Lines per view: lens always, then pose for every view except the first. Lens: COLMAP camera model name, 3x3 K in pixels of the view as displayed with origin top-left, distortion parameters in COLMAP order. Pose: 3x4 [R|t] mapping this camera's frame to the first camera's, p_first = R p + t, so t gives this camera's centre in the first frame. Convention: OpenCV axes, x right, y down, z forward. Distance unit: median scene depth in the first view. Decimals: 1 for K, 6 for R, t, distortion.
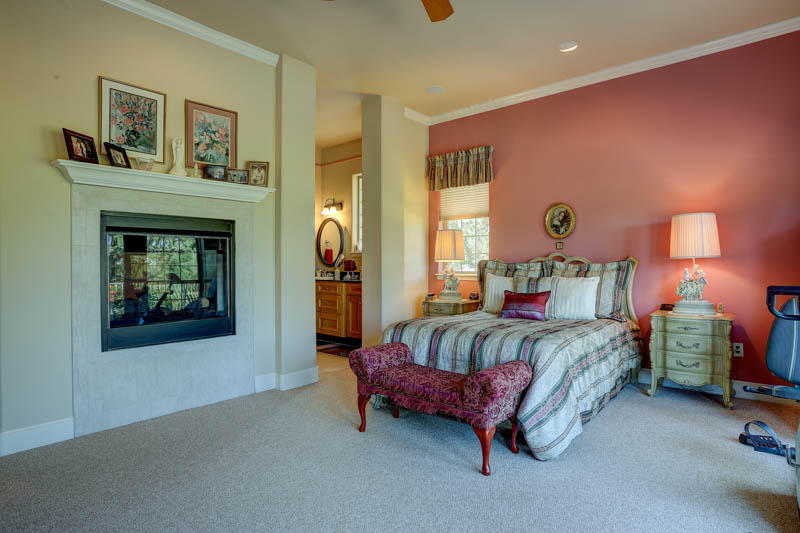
lens RADIAL K [[431.2, 0, 398.3], [0, 431.2, 265.2], [0, 0, 1]] dist [-0.005674, -0.000158]
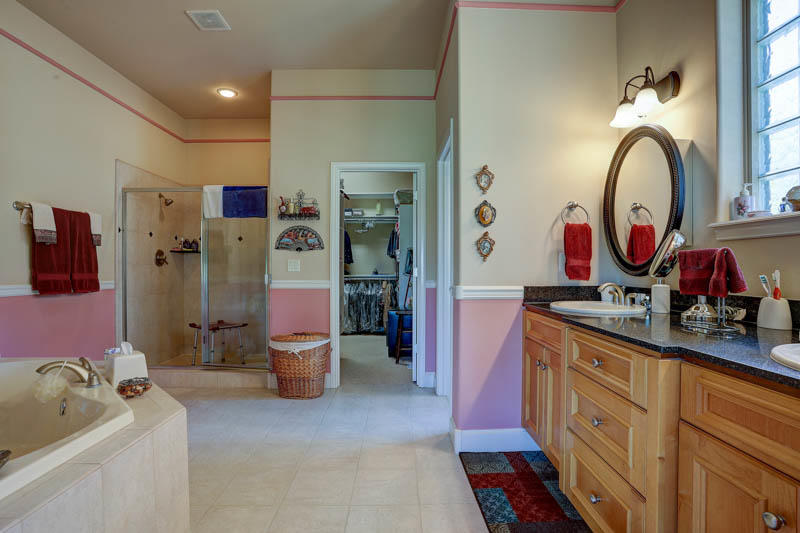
lens RADIAL K [[393.7, 0, 397.7], [0, 393.7, 266.4], [0, 0, 1]] dist [-0.031900, 0.000486]
pose [[0.684226, -0.000736, -0.729270, -0.093142], [-0.003706, 0.999983, -0.004486, -0.000473], [0.729261, 0.005772, 0.684212, 0.924450]]
